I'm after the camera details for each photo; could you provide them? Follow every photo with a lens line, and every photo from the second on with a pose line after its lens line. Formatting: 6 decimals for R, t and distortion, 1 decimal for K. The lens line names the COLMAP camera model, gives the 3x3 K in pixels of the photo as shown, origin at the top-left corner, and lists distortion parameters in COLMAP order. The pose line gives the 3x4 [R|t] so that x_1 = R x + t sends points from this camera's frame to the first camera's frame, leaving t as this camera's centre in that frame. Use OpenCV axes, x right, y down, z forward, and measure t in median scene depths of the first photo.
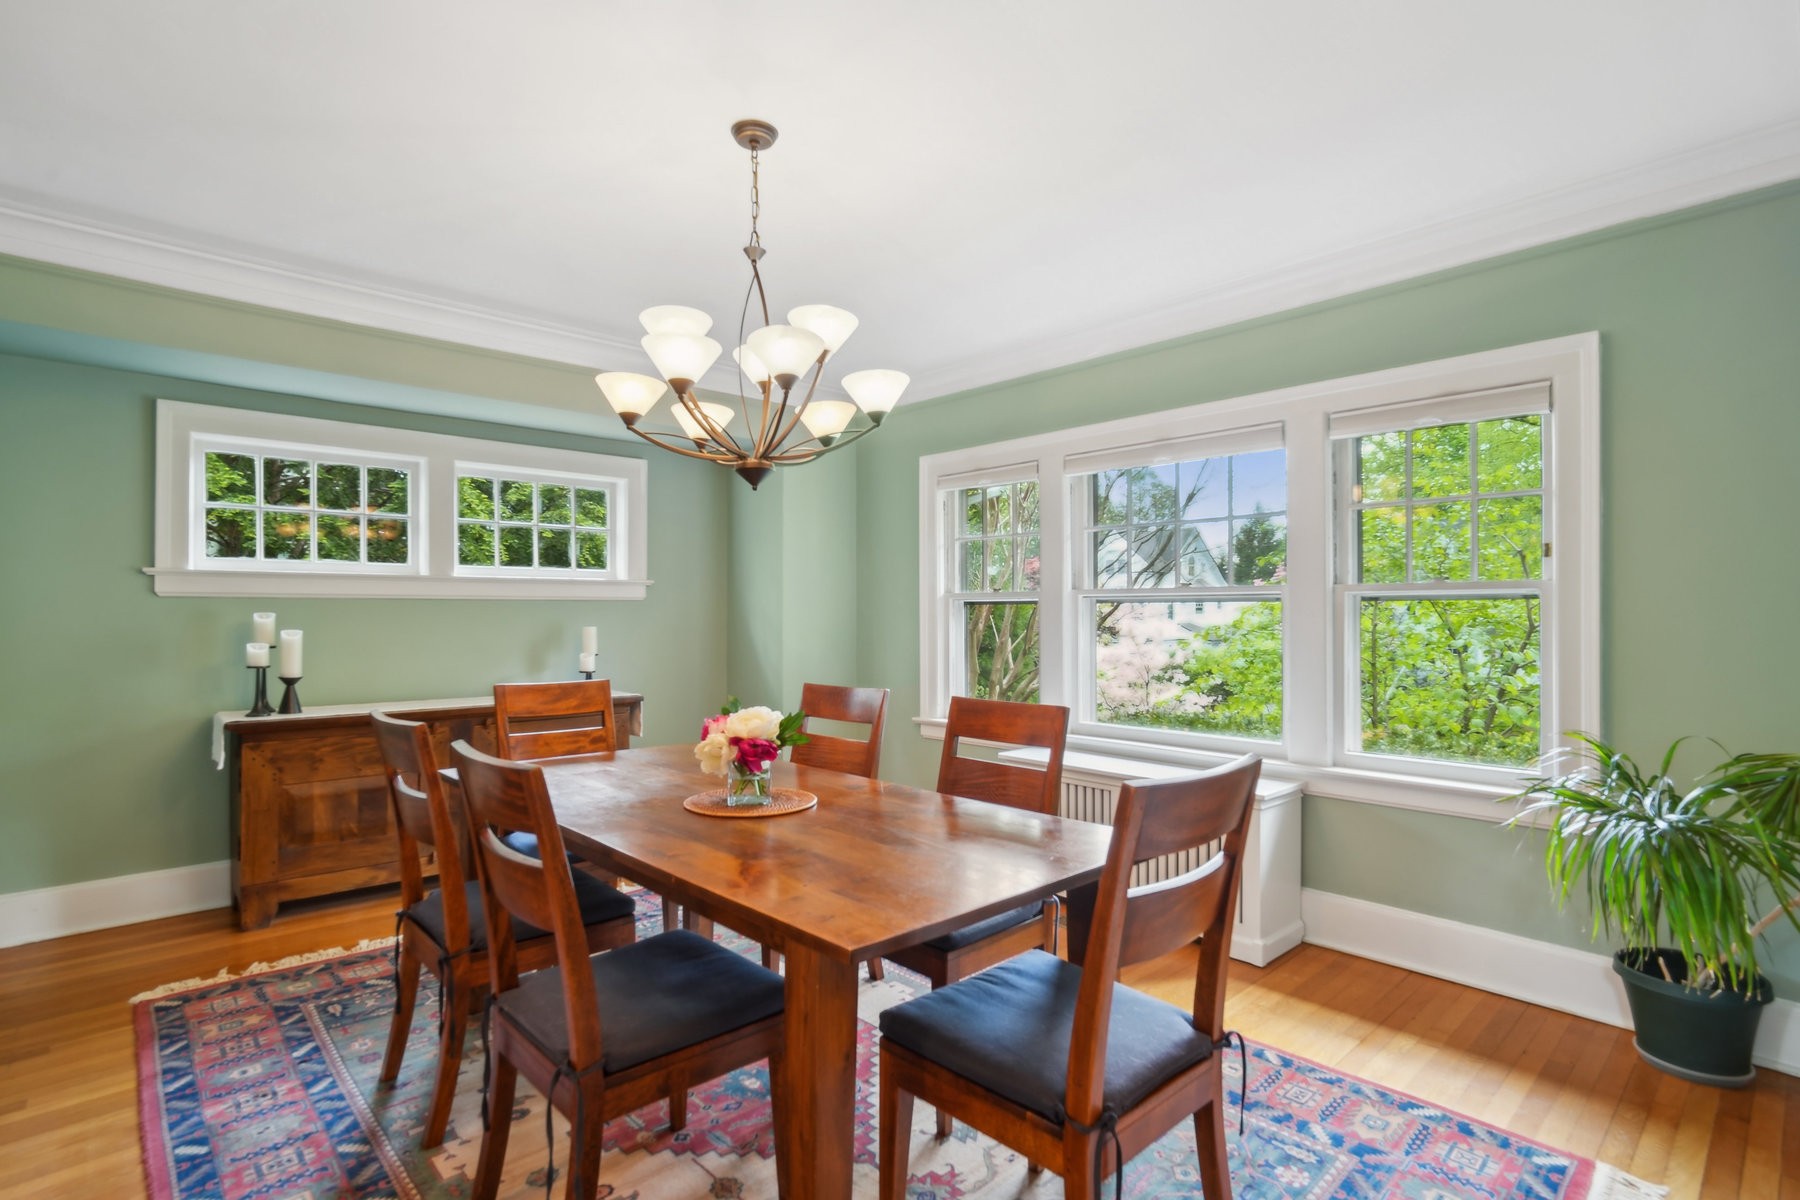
lens RADIAL K [[865.9, 0, 898.1], [0, 865.9, 601.7], [0, 0, 1]] dist [-0.003531, -0.000870]
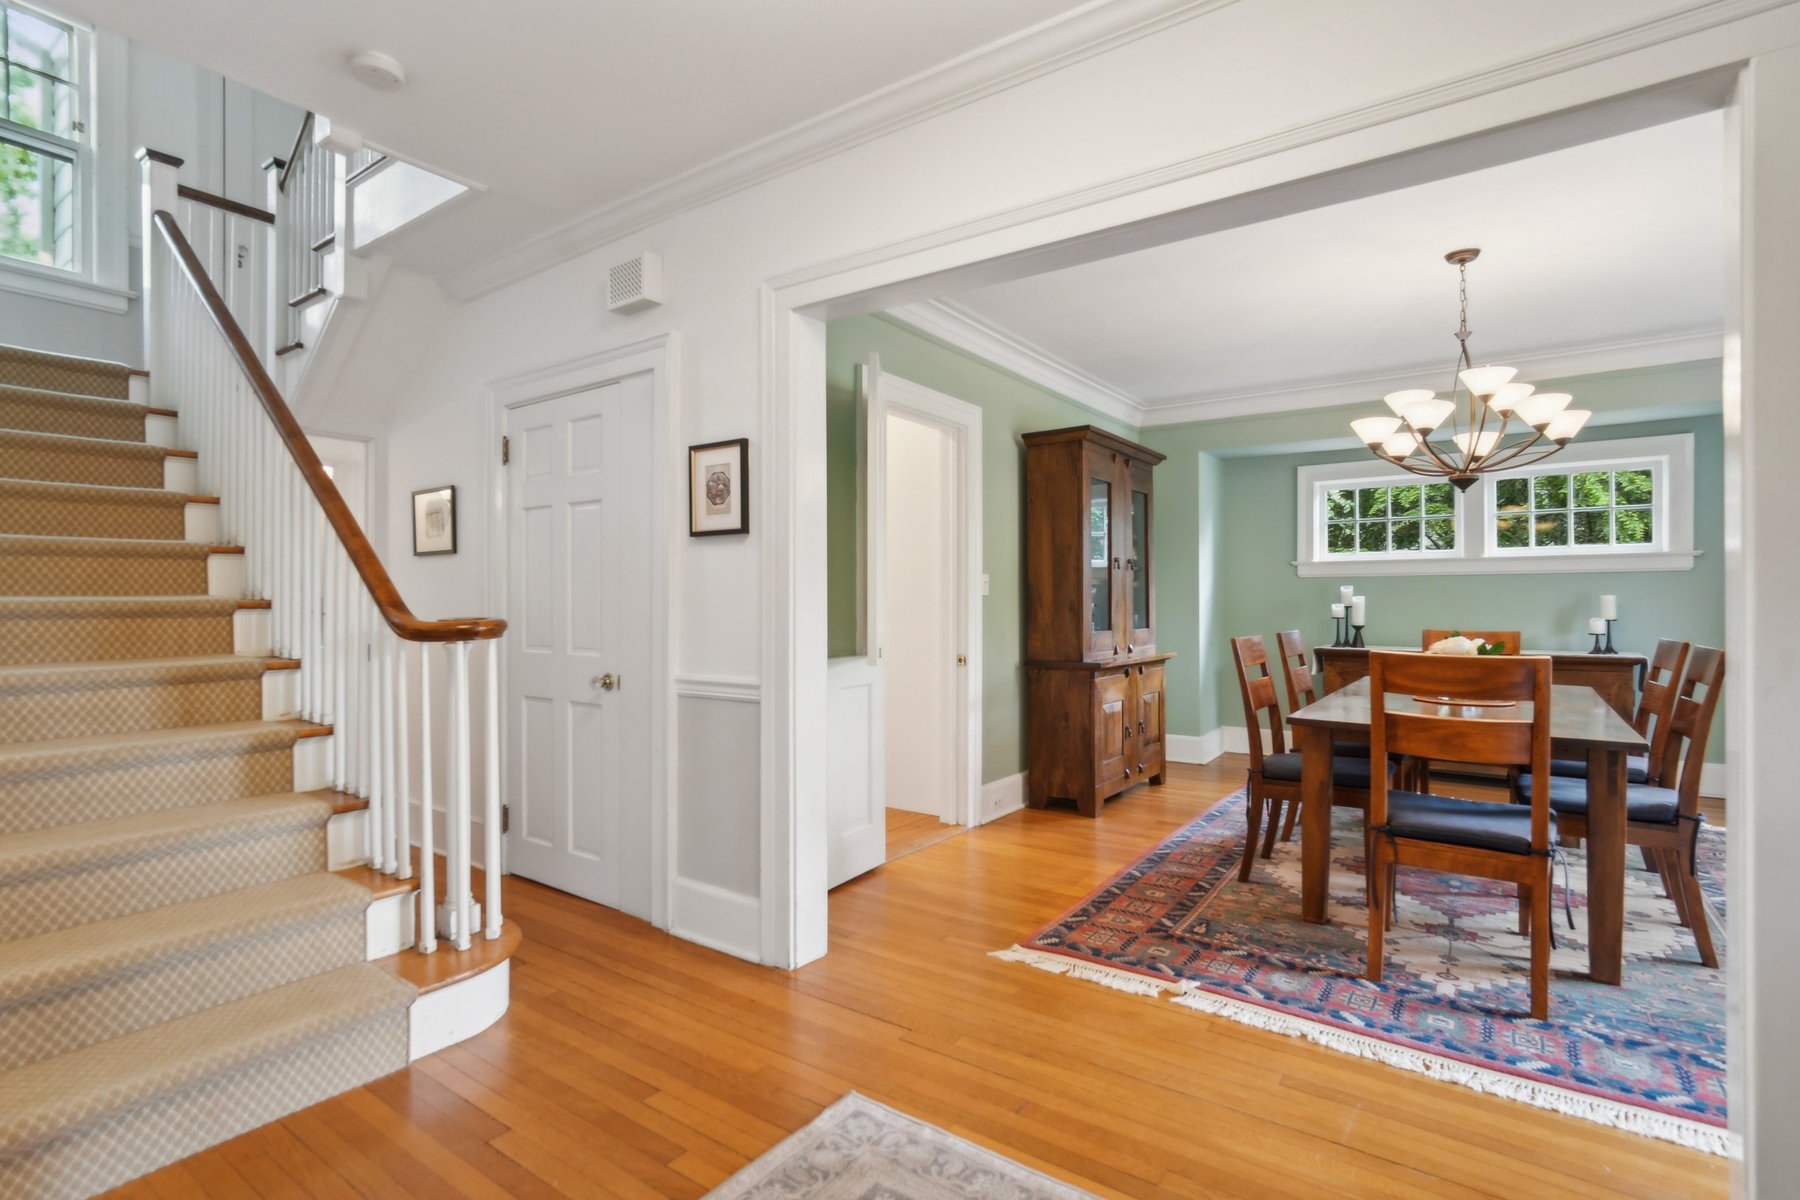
lens RADIAL K [[865.9, 0, 898.1], [0, 865.9, 601.7], [0, 0, 1]] dist [-0.003531, -0.000870]
pose [[0.208421, 0.001335, -0.978038, 0.686412], [0.013693, 0.999897, 0.004283, 0.024467], [0.977943, -0.014285, 0.208382, -0.172469]]
